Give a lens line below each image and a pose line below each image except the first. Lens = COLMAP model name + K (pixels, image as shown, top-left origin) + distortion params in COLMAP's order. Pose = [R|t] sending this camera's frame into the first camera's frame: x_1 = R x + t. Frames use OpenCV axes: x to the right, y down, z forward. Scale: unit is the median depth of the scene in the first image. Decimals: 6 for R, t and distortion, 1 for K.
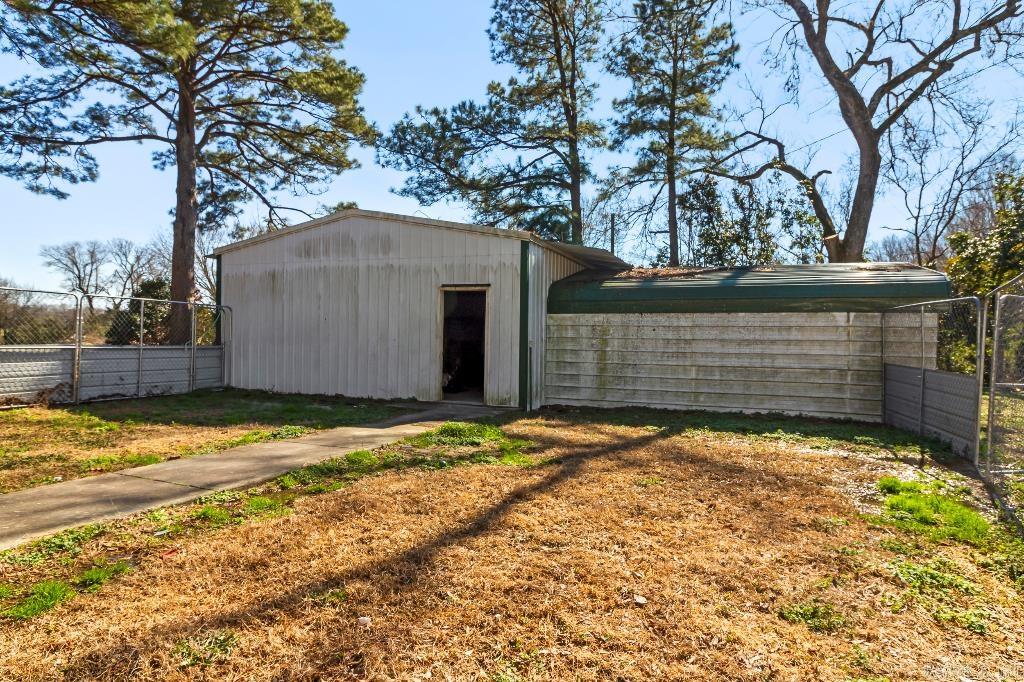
lens RADIAL K [[567.2, 0, 512.0], [0, 567.2, 341.0], [0, 0, 1]] dist [0.022130, 0.000024]
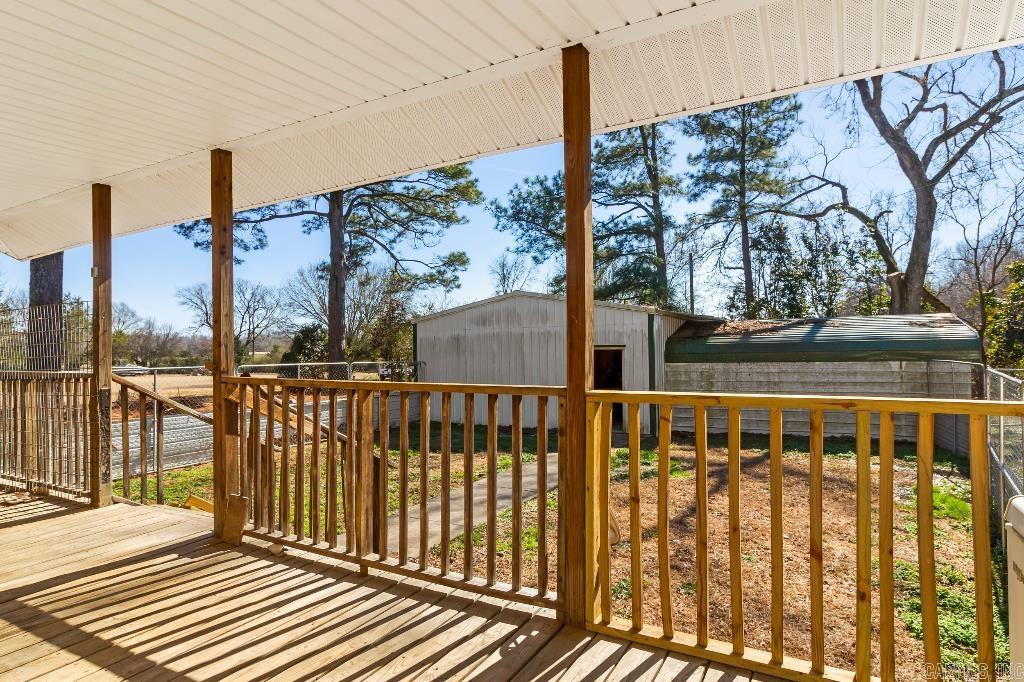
lens RADIAL K [[567.2, 0, 512.0], [0, 567.2, 341.0], [0, 0, 1]] dist [0.022130, 0.000024]
pose [[0.994712, -0.032372, -0.097467, -0.083535], [0.030900, 0.999385, -0.016583, -0.045115], [0.097944, 0.013483, 0.995101, -0.190391]]
